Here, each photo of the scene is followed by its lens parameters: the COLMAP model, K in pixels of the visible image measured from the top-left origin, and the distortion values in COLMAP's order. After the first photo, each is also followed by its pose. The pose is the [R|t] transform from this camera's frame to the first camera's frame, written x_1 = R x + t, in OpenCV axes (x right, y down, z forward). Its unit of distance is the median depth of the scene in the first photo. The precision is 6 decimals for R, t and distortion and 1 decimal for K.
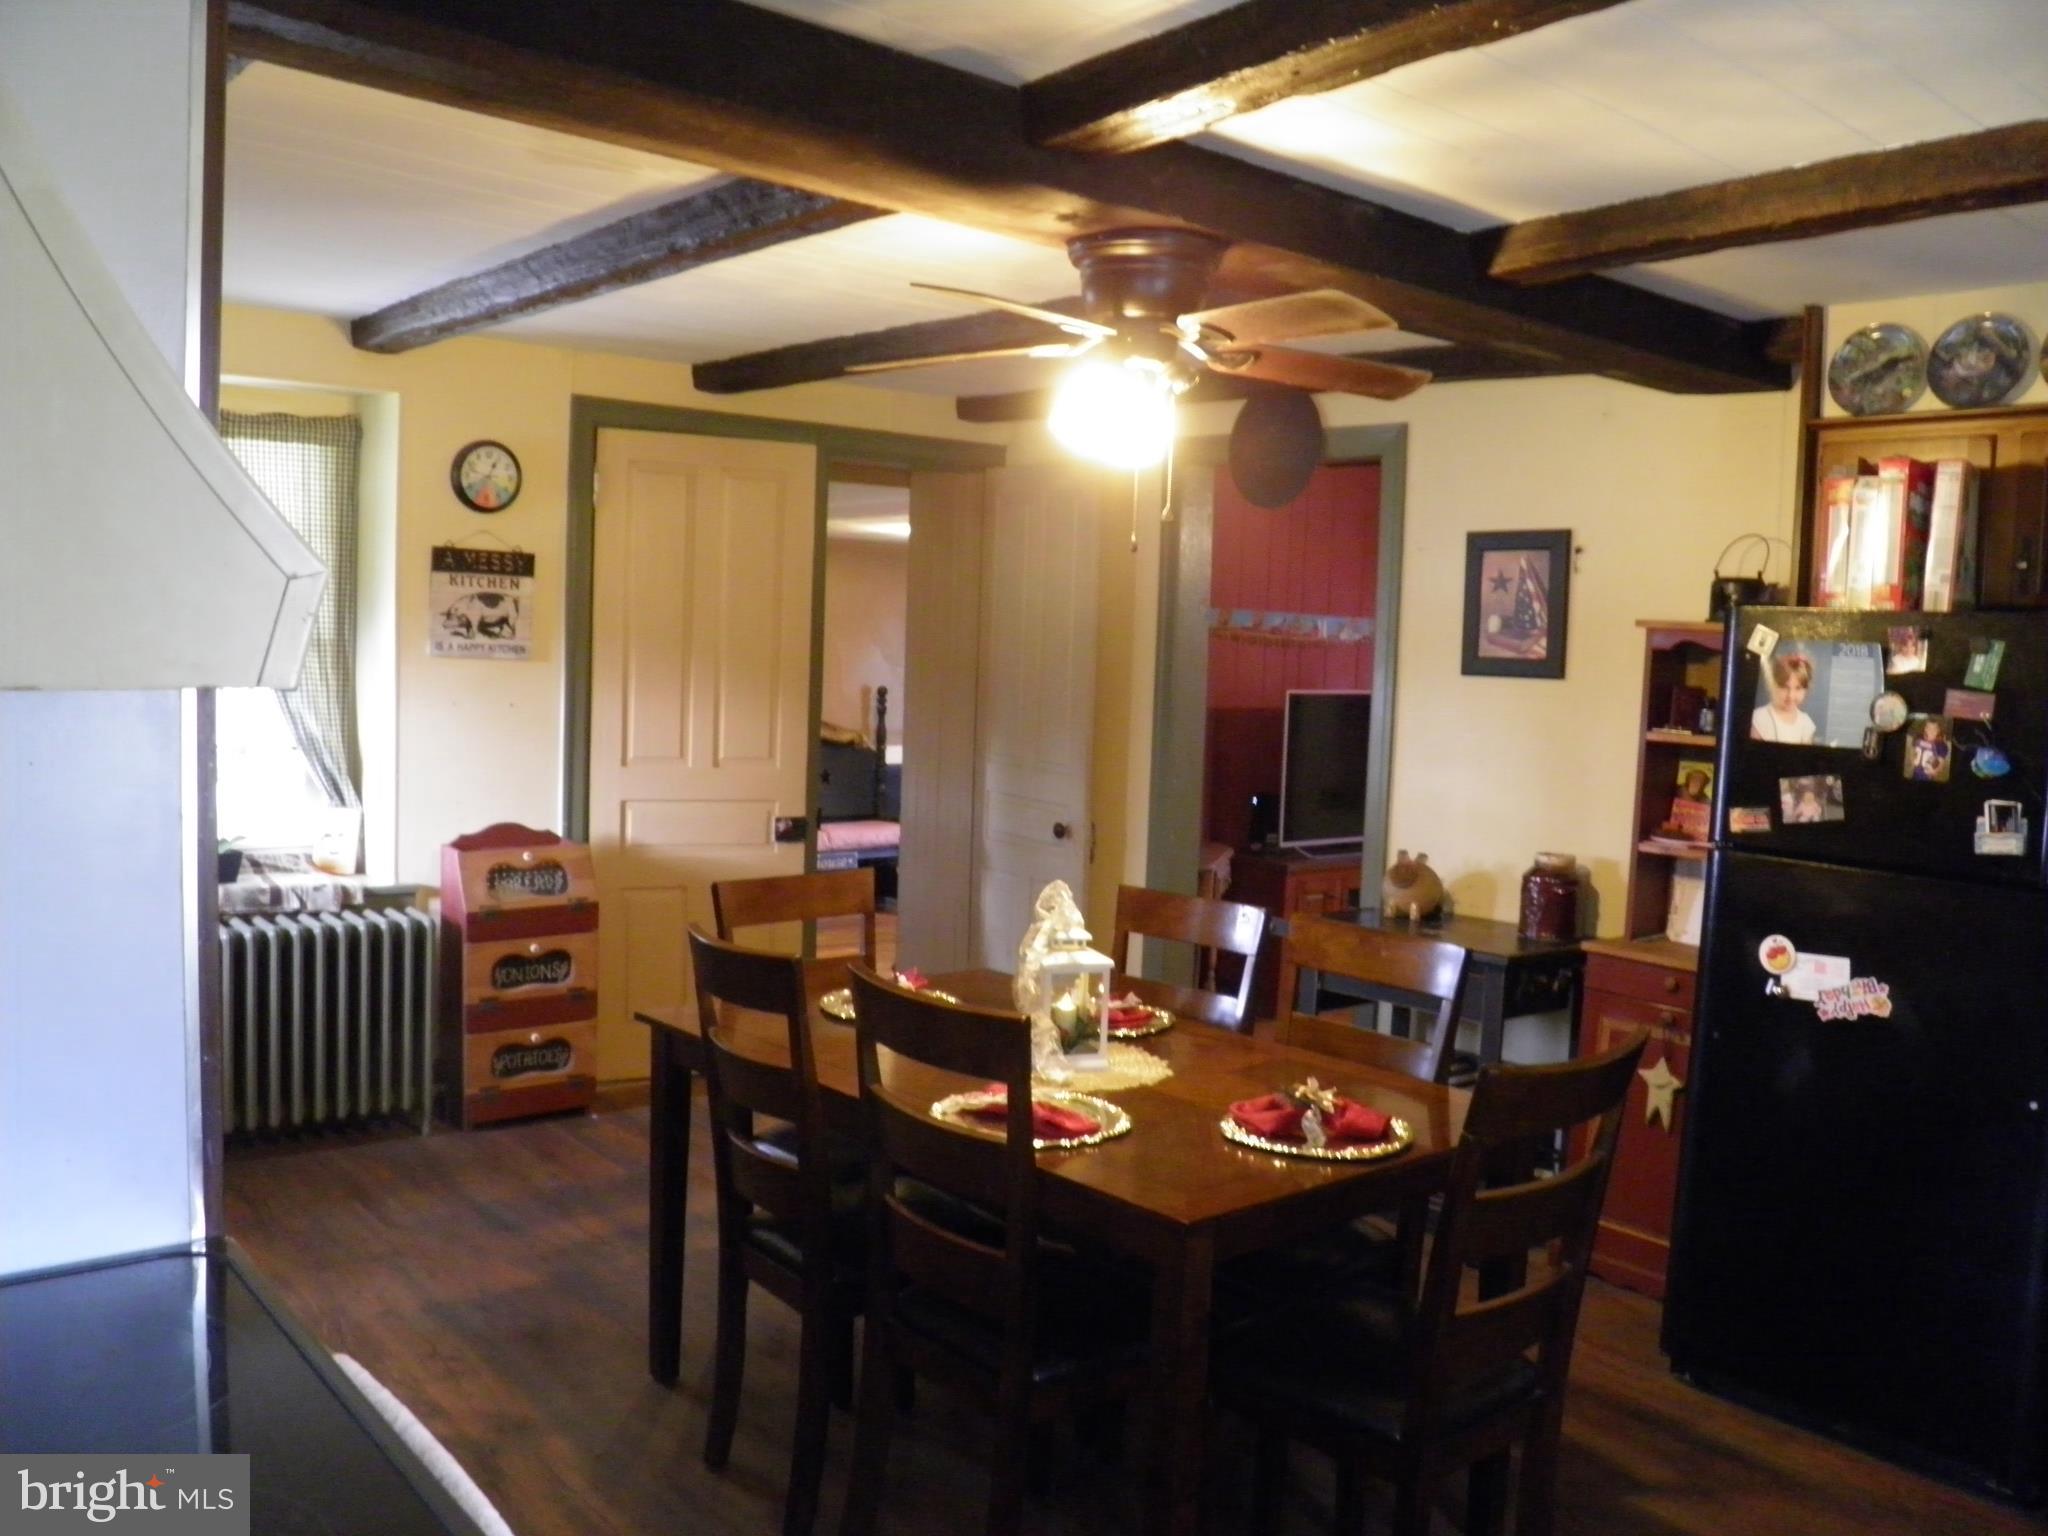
lens RADIAL K [[1698.7, 0, 1011.0], [0, 1698.7, 778.4], [0, 0, 1]] dist [-0.146926, 0.099674]
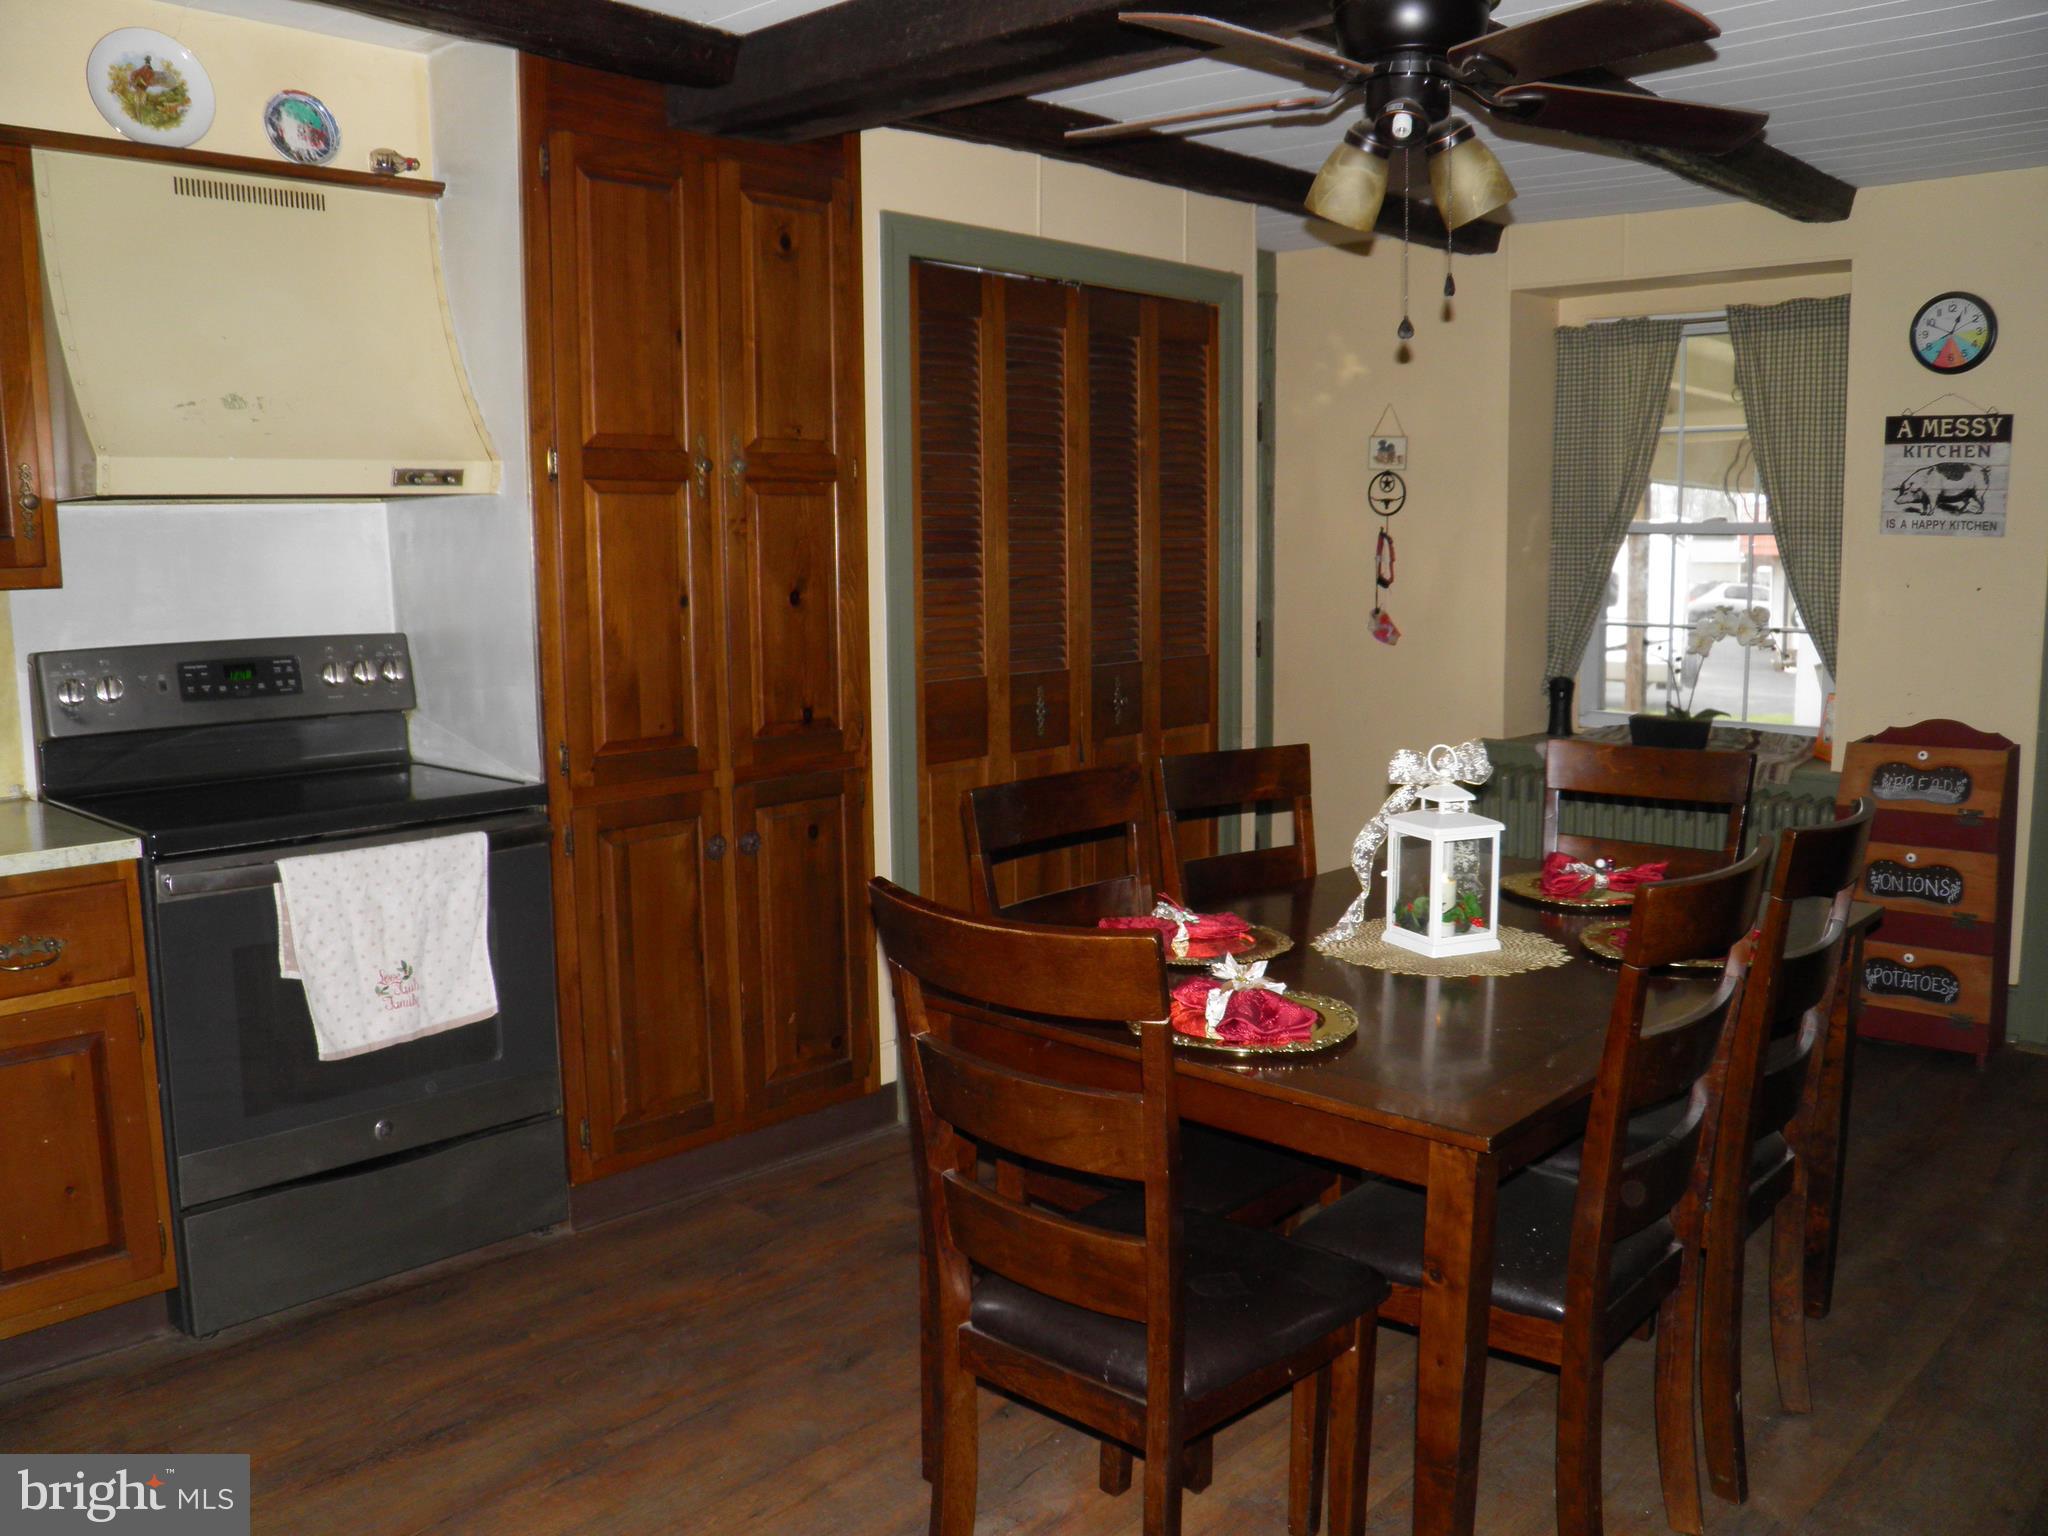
lens RADIAL K [[1698.7, 0, 1014.4], [0, 1698.7, 771.9], [0, 0, 1]] dist [-0.146926, 0.099674]
pose [[0.120832, 0.096383, -0.987983, 0.517477], [-0.074023, 0.993379, 0.087856, 0.014262], [0.989909, 0.062518, 0.127167, 0.409385]]
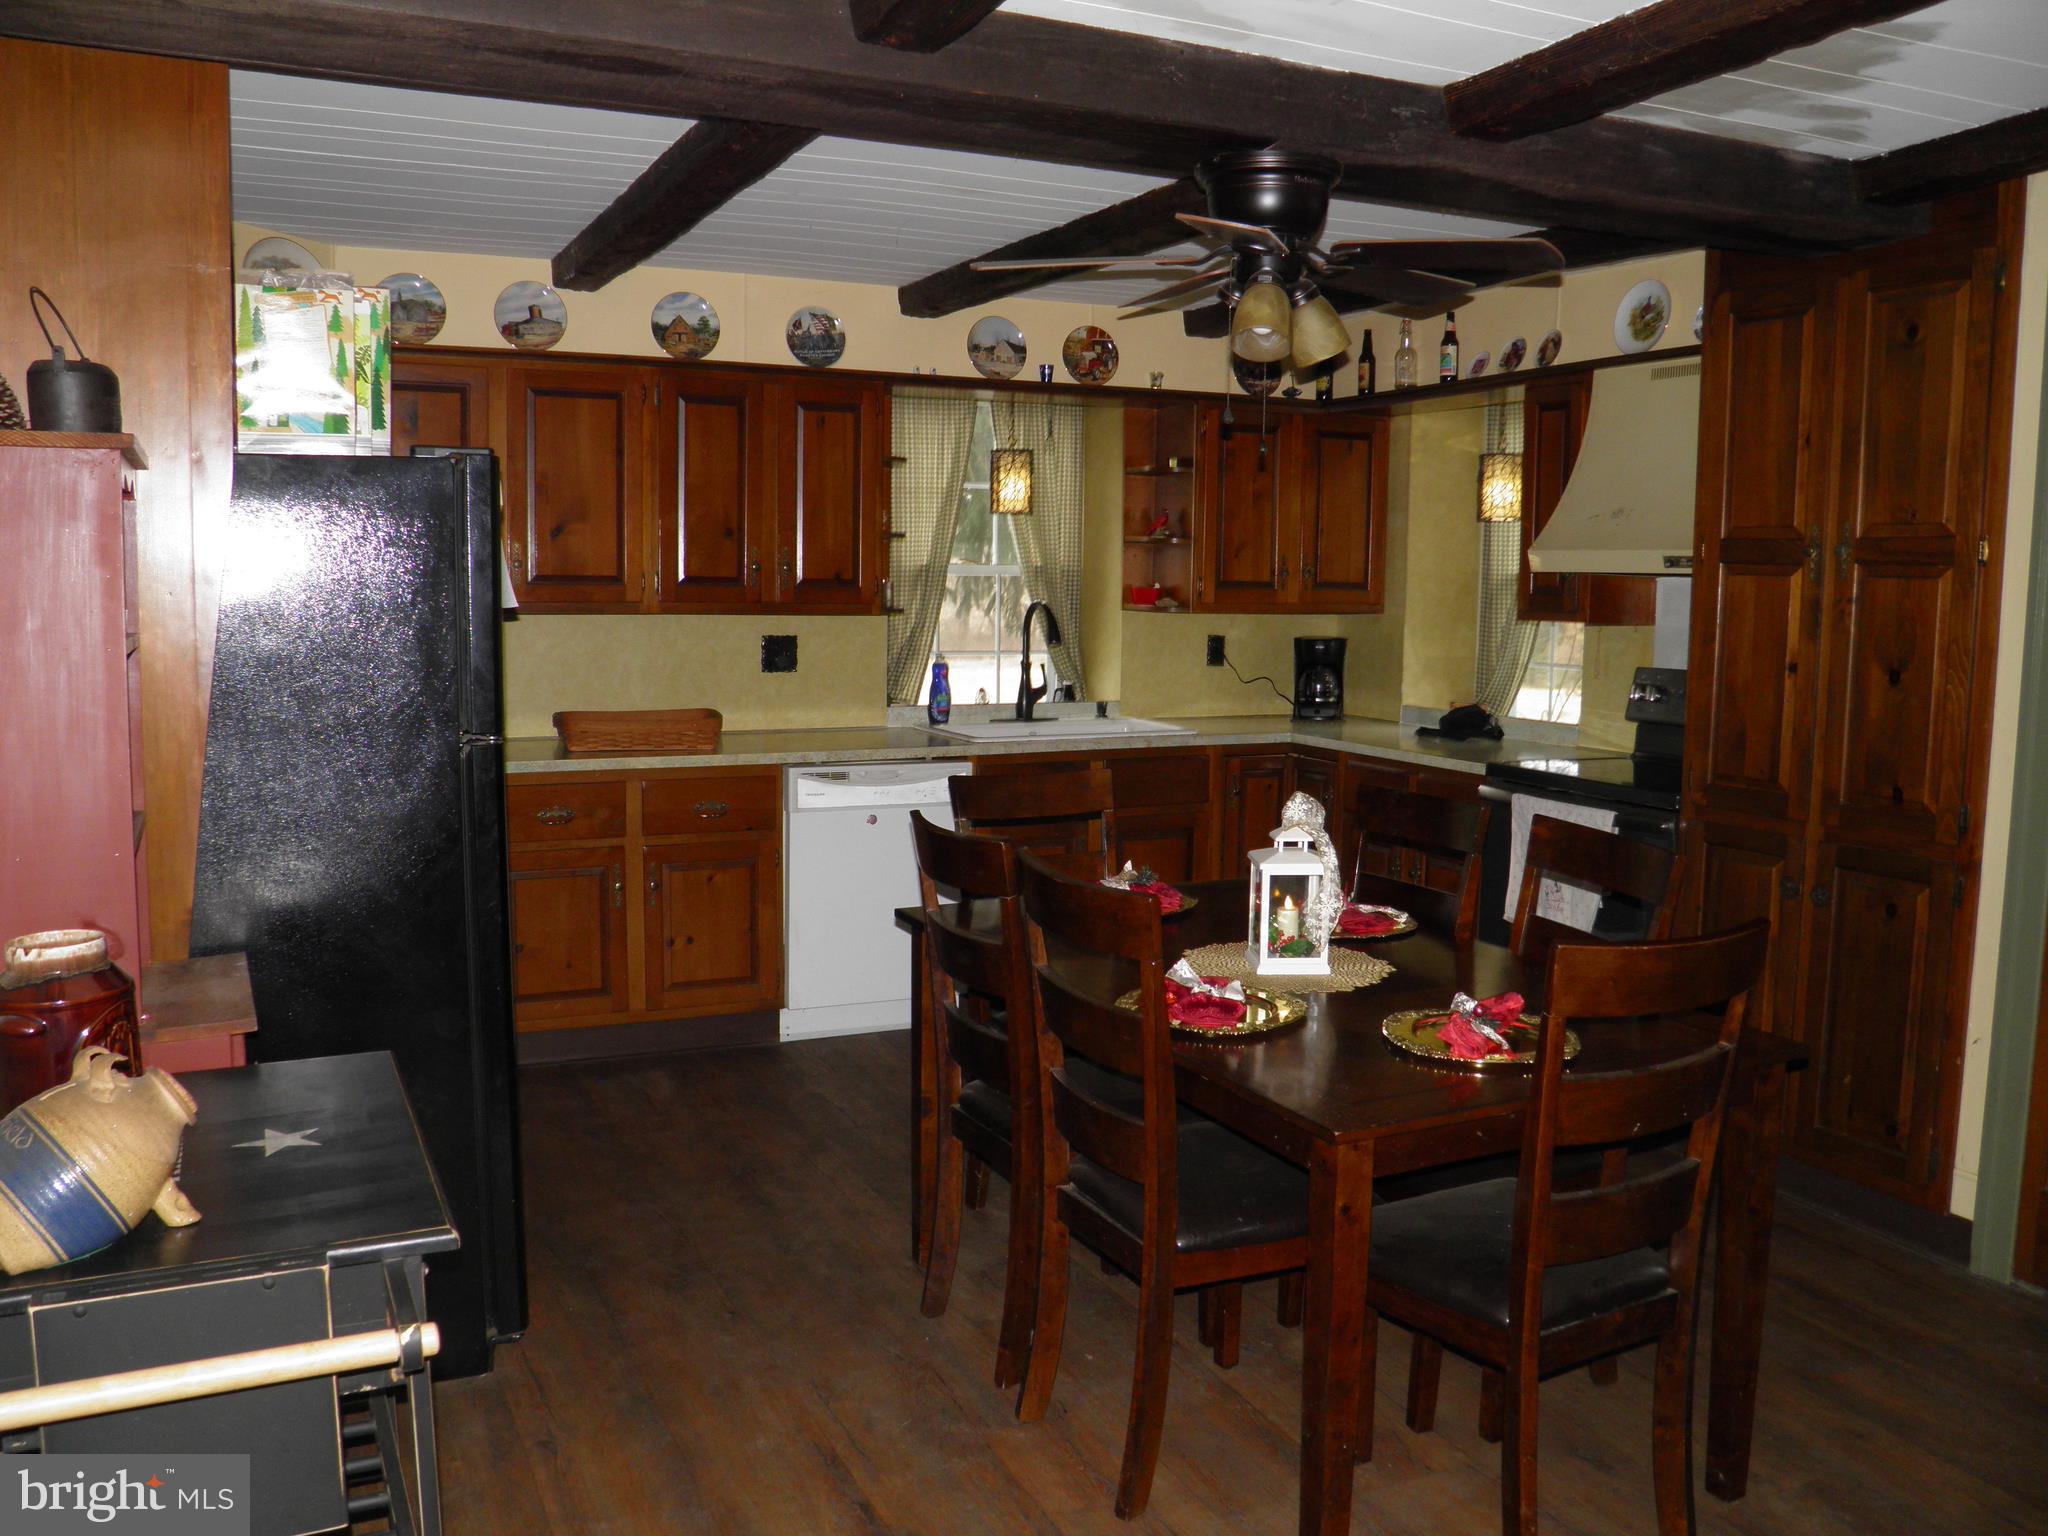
lens RADIAL K [[1698.7, 0, 1025.1], [0, 1698.7, 769.0], [0, 0, 1]] dist [-0.146926, 0.099674]
pose [[-0.965167, -0.080424, 0.248966, -0.033901], [-0.028014, 0.977879, 0.207285, -0.089153], [-0.260129, 0.193090, -0.946070, 1.196622]]
